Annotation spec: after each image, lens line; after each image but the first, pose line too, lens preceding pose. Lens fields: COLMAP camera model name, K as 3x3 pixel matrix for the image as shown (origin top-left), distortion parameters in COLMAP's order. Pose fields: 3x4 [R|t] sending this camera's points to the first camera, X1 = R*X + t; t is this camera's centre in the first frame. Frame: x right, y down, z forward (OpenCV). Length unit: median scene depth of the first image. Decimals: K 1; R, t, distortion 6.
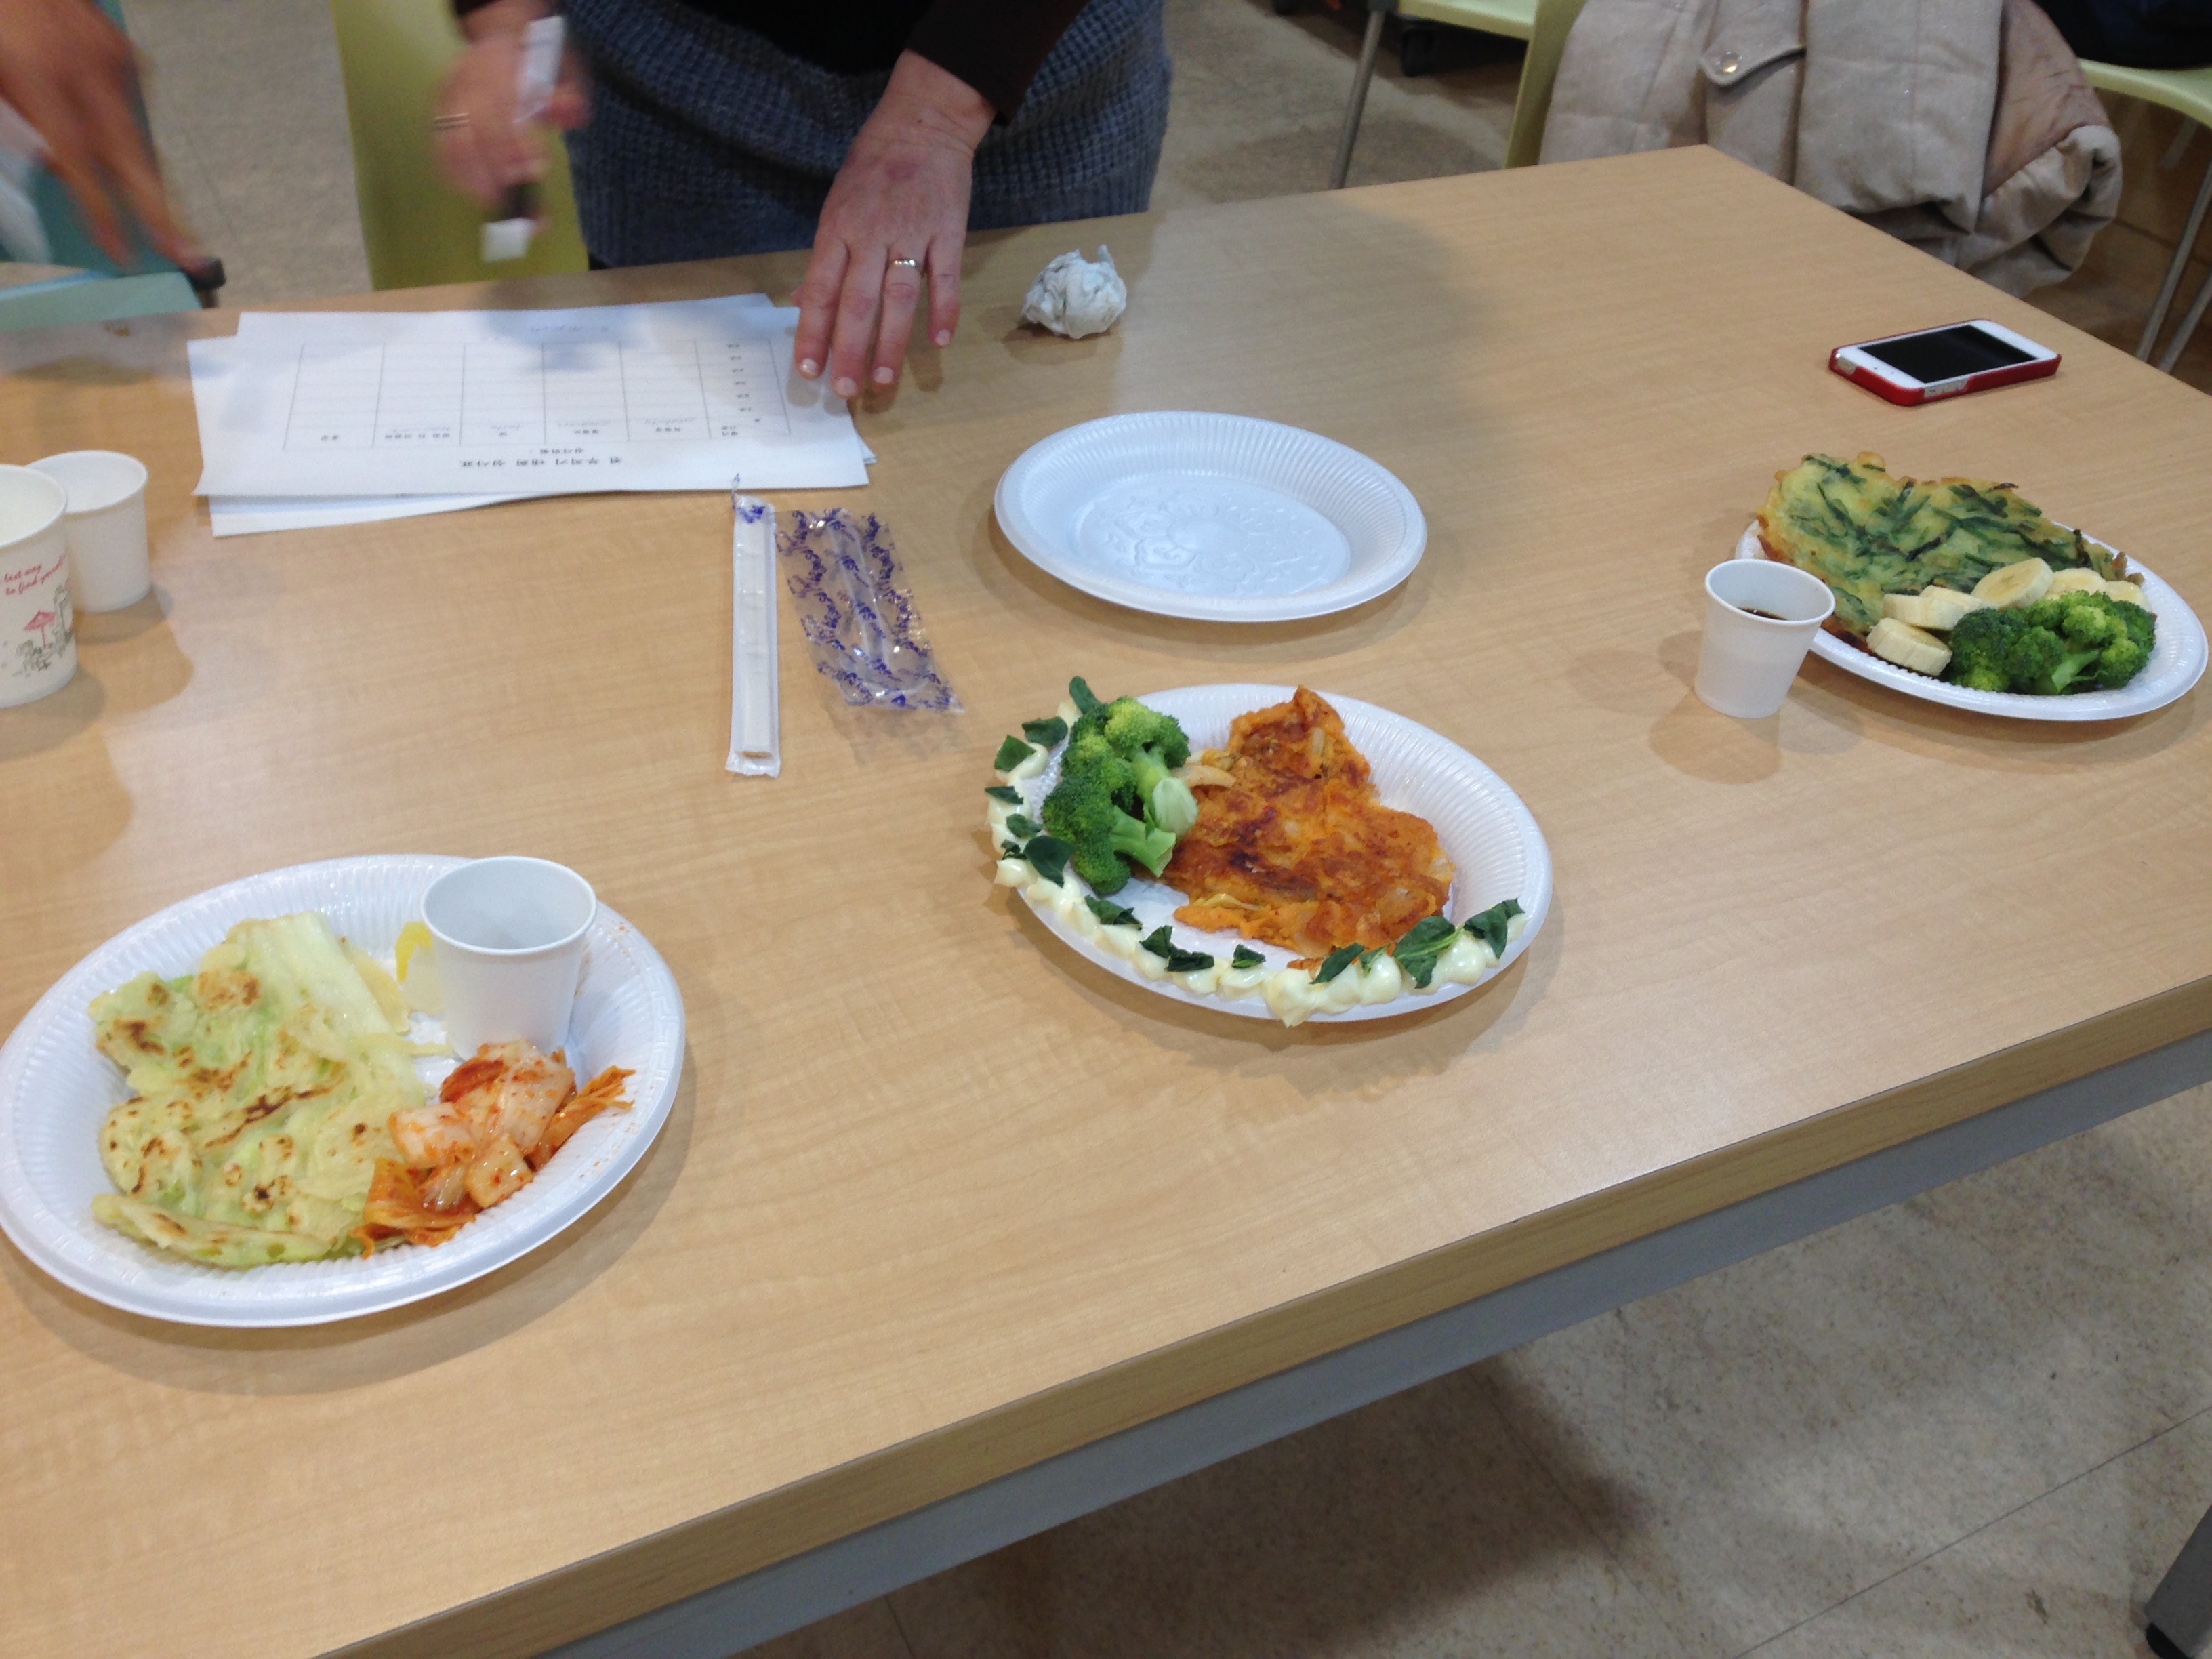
lens RADIAL K [[1986.5, 0, 1135.2], [0, 1986.5, 826.3], [0, 0, 1]] dist [0.132375, -0.244179]
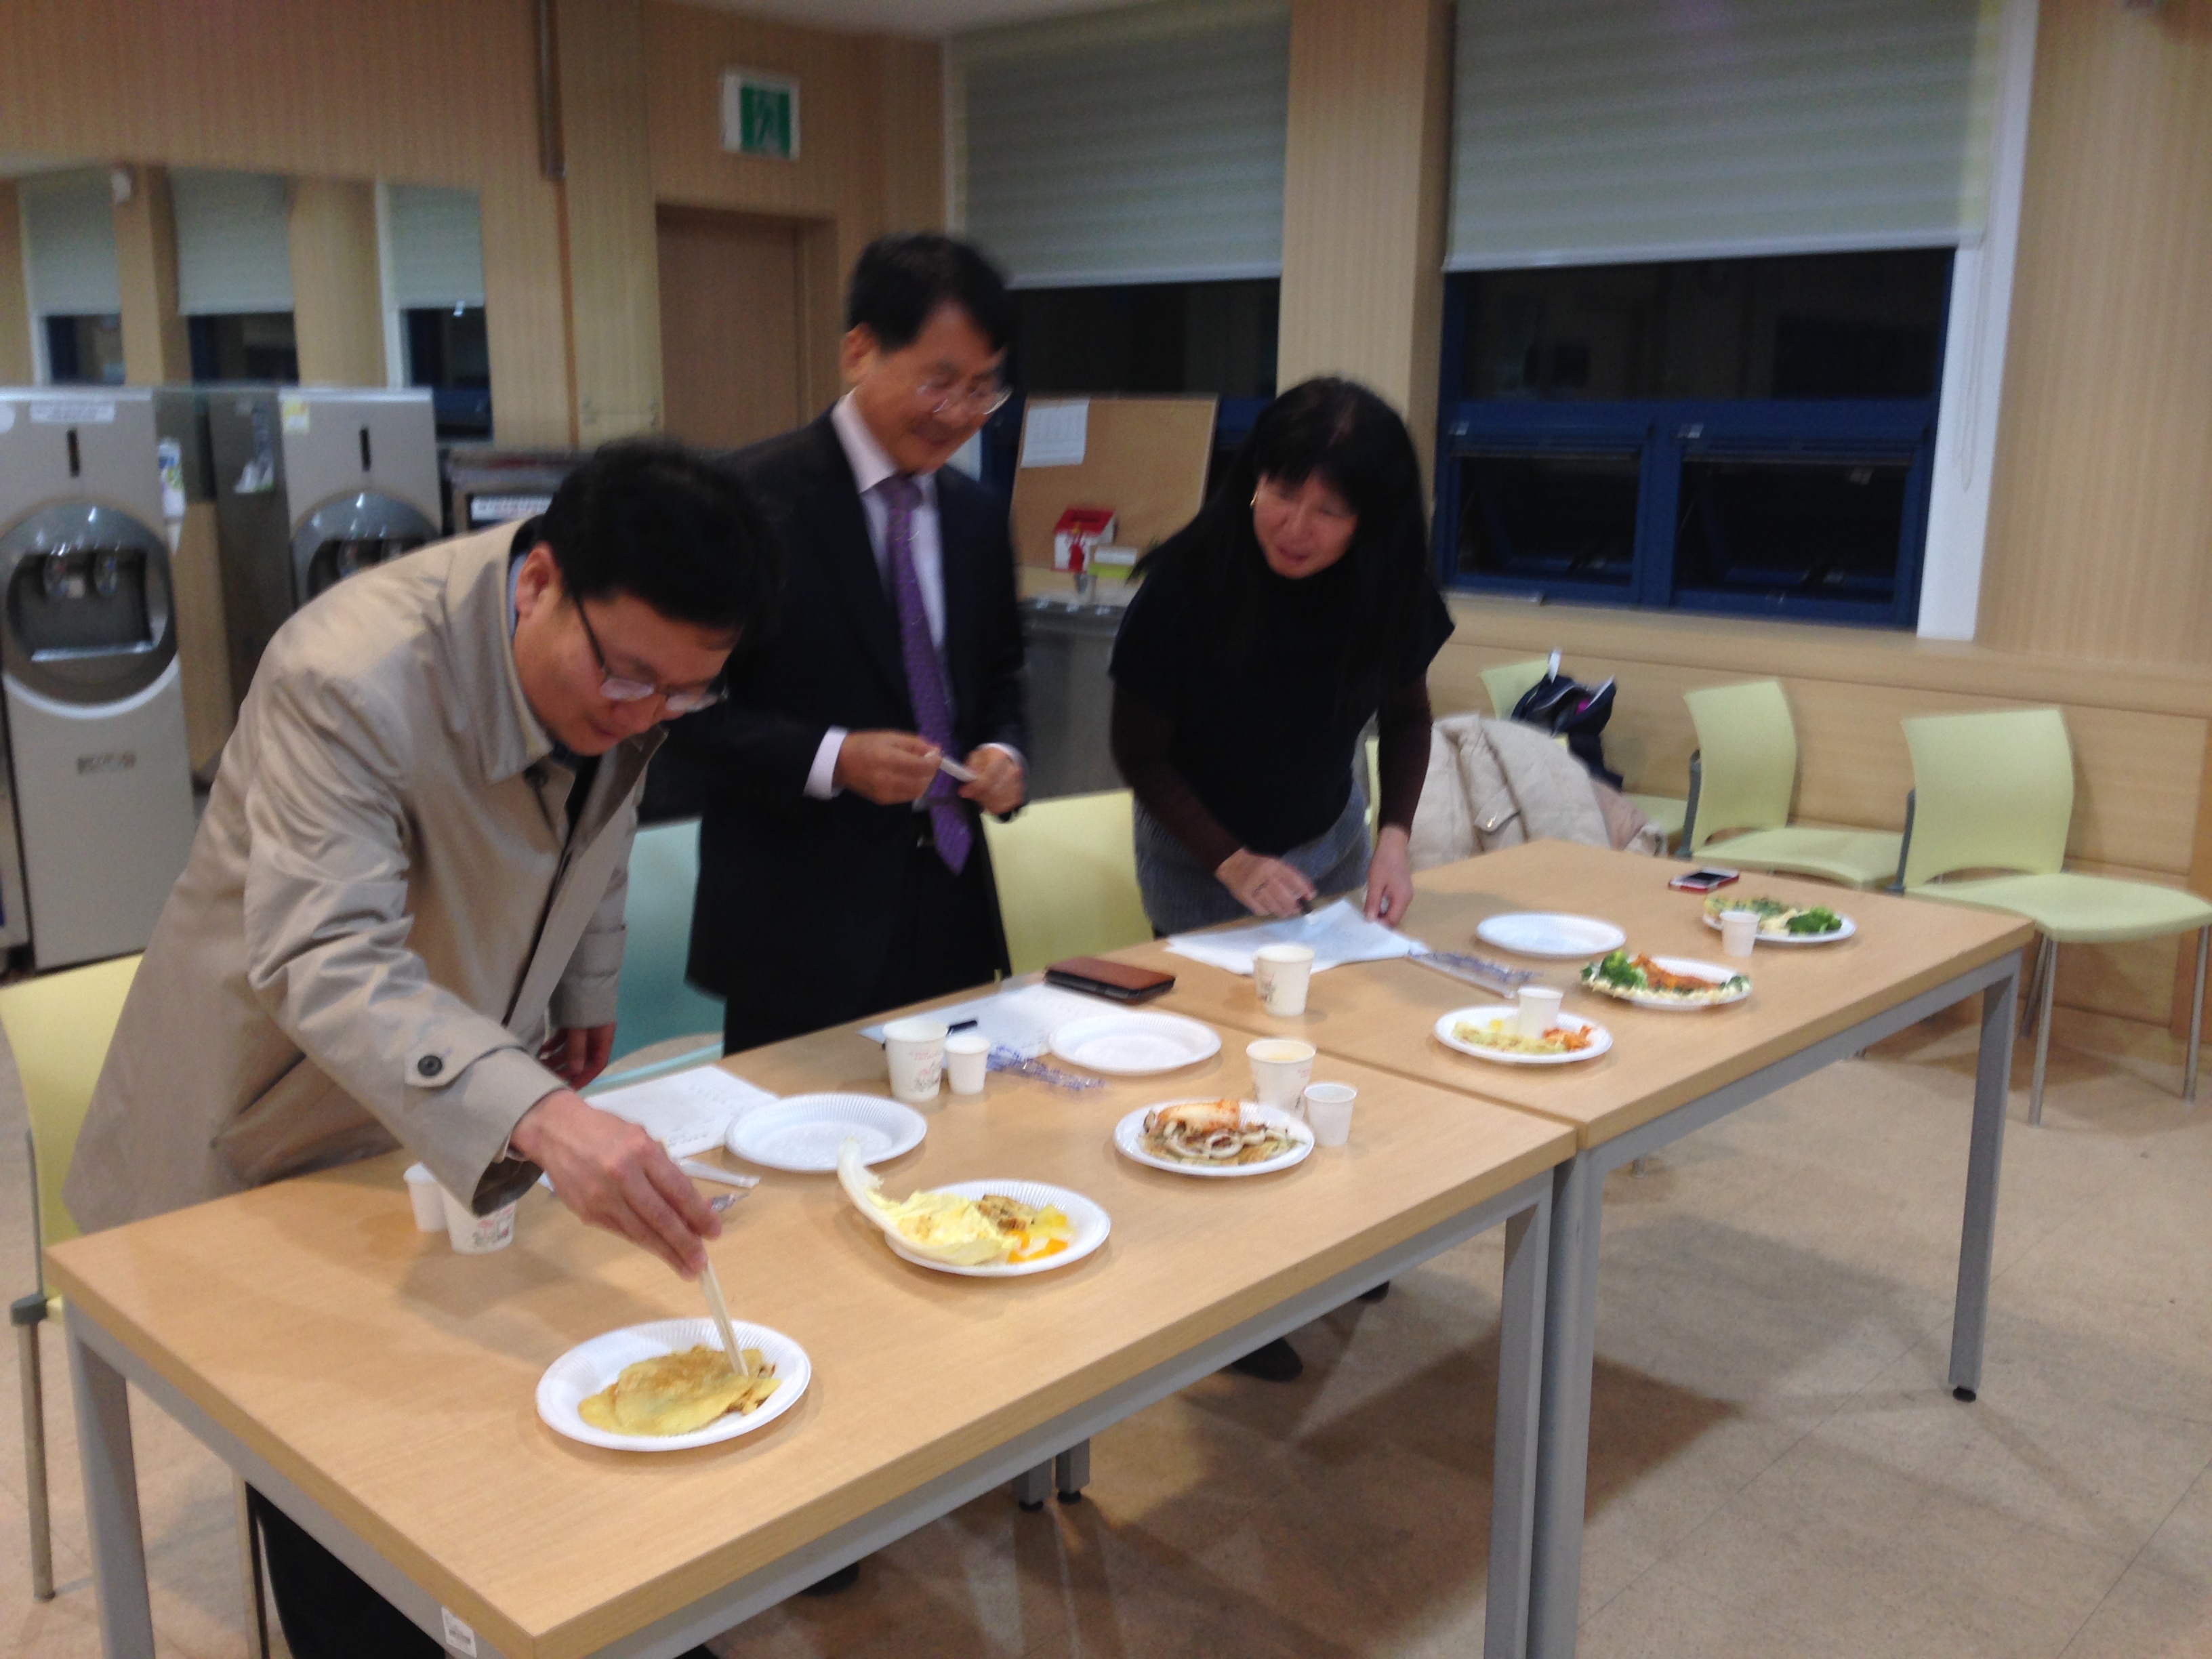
lens RADIAL K [[1986.5, 0, 1135.2], [0, 1986.5, 826.3], [0, 0, 1]] dist [0.132375, -0.244179]
pose [[0.936651, -0.123134, 0.327908, -0.978881], [0.249368, 0.891841, -0.377406, 0.436305], [-0.245970, 0.435267, 0.866049, -0.971467]]
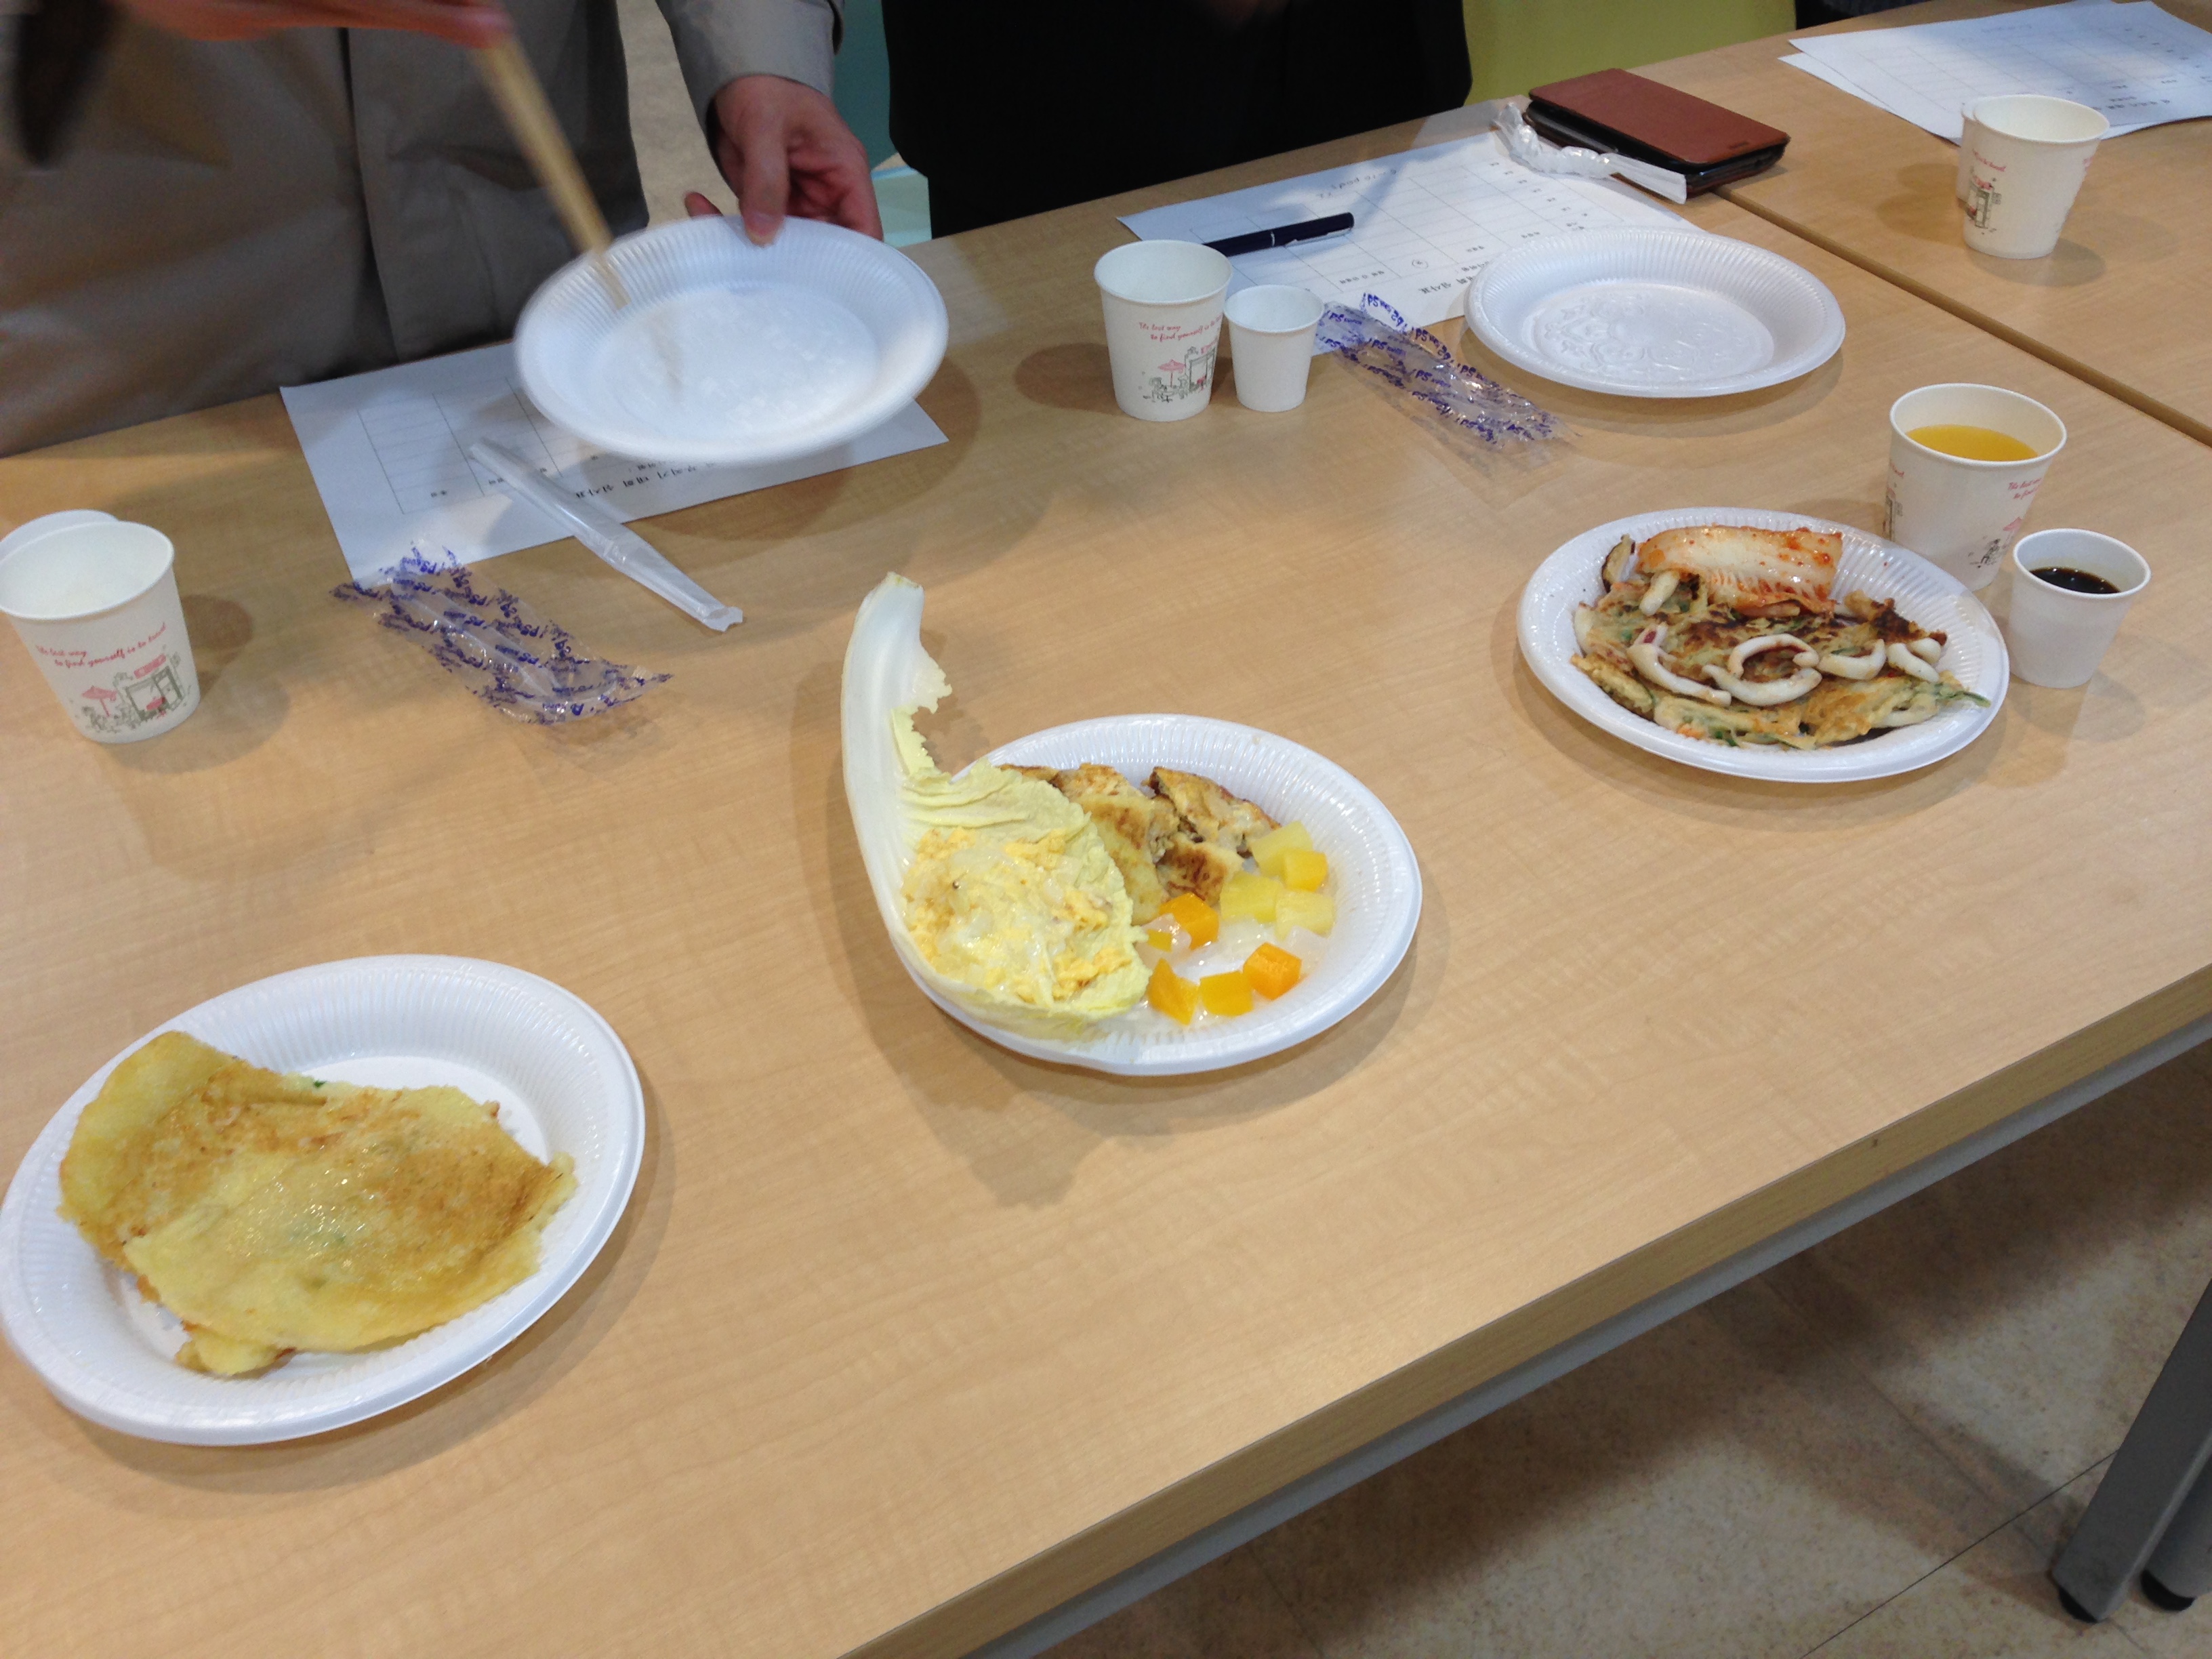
lens RADIAL K [[1986.5, 0, 1135.2], [0, 1986.5, 826.3], [0, 0, 1]] dist [0.132375, -0.244179]
pose [[0.995848, -0.087725, -0.024303, -0.668309], [0.088740, 0.995065, 0.044403, 0.127389], [0.020288, -0.046375, 0.998718, -0.280305]]
